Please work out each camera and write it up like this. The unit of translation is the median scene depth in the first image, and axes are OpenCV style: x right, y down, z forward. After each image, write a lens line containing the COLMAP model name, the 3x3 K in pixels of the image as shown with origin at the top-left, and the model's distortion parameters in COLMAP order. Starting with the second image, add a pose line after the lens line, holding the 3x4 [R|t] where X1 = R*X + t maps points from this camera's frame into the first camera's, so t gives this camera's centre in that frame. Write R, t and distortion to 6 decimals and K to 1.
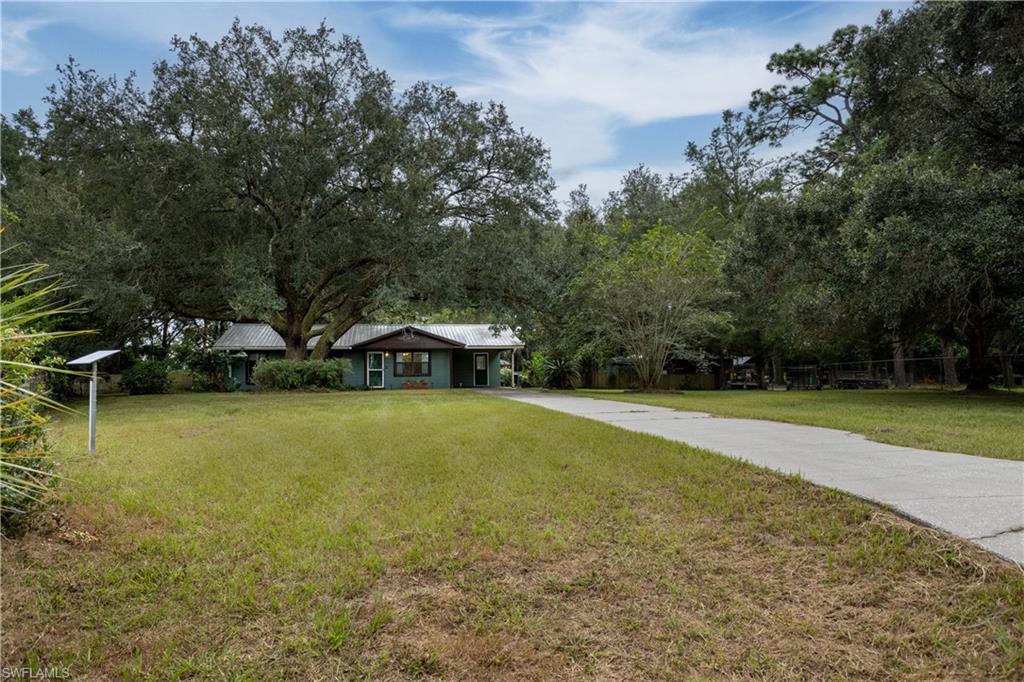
lens RADIAL K [[670.3, 0, 511.6], [0, 670.3, 339.5], [0, 0, 1]] dist [-0.004062, 0.004388]
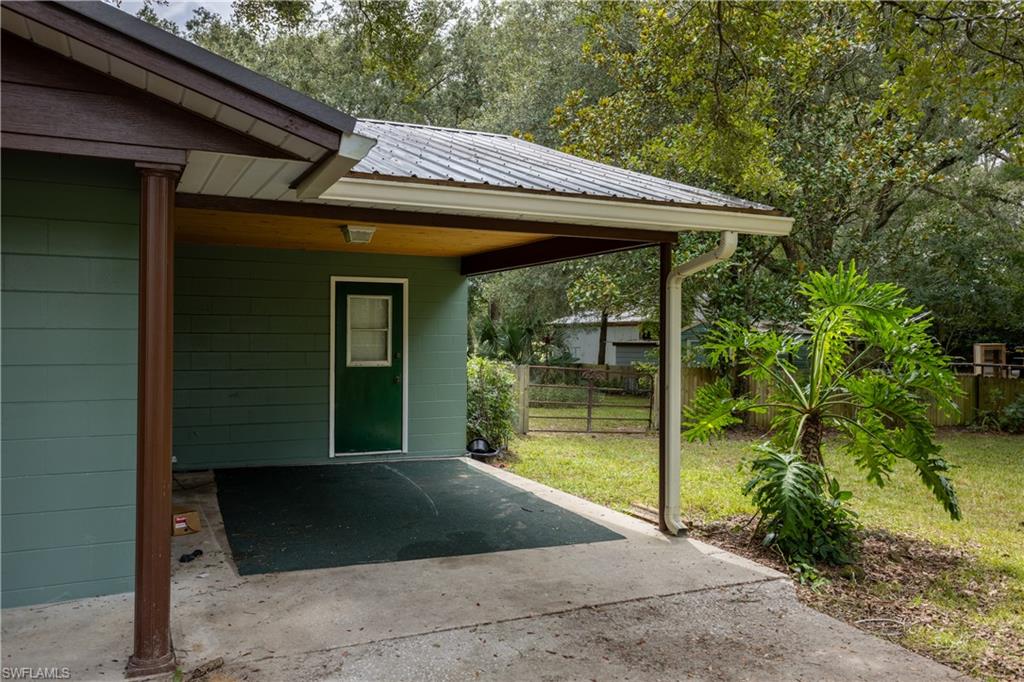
lens RADIAL K [[821.3, 0, 511.6], [0, 821.3, 337.7], [0, 0, 1]] dist [-0.008778, -0.000050]
pose [[0.971008, 0.015474, 0.238546, -0.072992], [-0.028027, 0.998390, 0.049324, 0.028909], [-0.237398, -0.054580, 0.969878, 0.912967]]
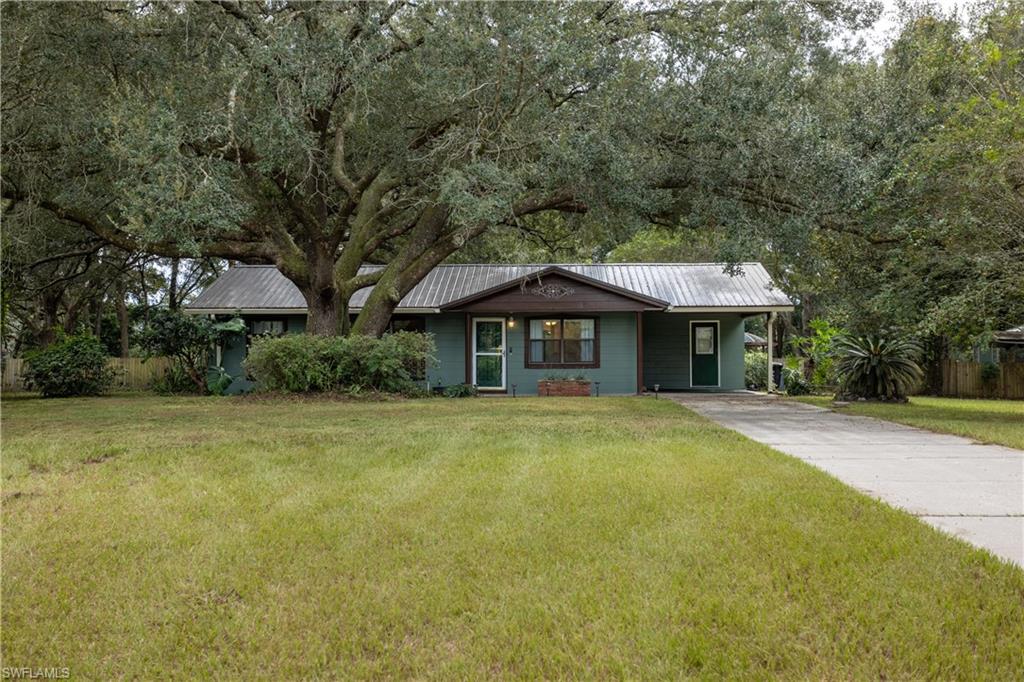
lens RADIAL K [[1149.5, 0, 509.0], [0, 1149.5, 349.9], [0, 0, 1]] dist [0.020388, 0.000000]
pose [[0.974004, 0.007334, -0.226411, 0.006716], [0.003545, 0.998860, 0.047607, 0.001176], [0.226502, -0.047172, 0.972868, 0.170898]]
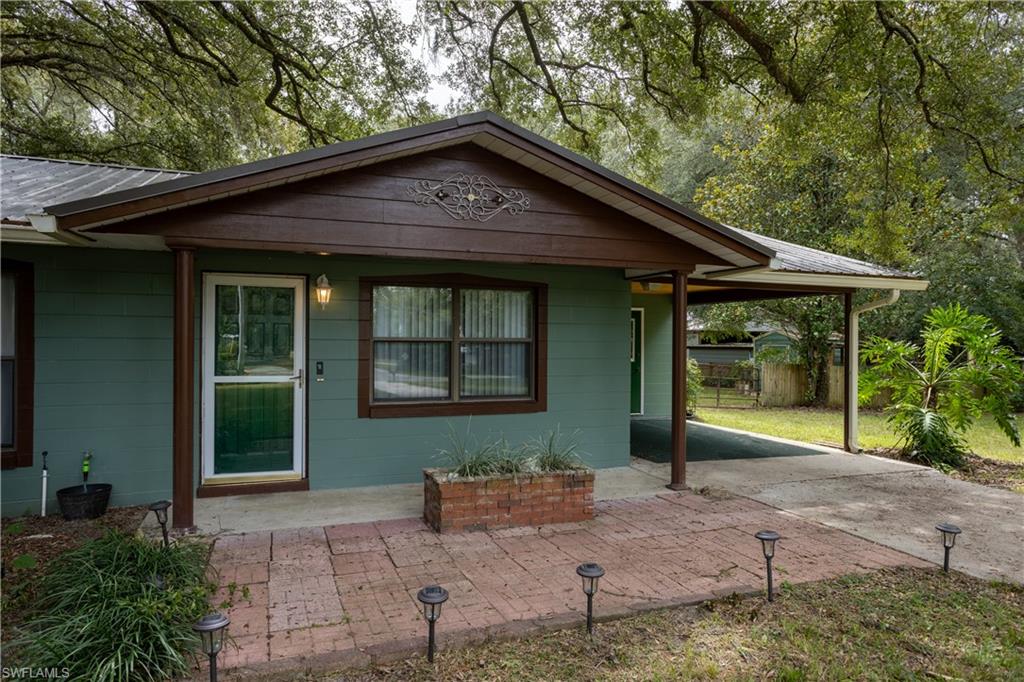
lens RADIAL K [[670.3, 0, 514.4], [0, 670.3, 342.7], [0, 0, 1]] dist [-0.004062, 0.004388]
pose [[0.983759, 0.016810, 0.178704, -0.173237], [-0.026659, 0.998246, 0.052854, 0.025391], [-0.177502, -0.056759, 0.982482, 0.842998]]
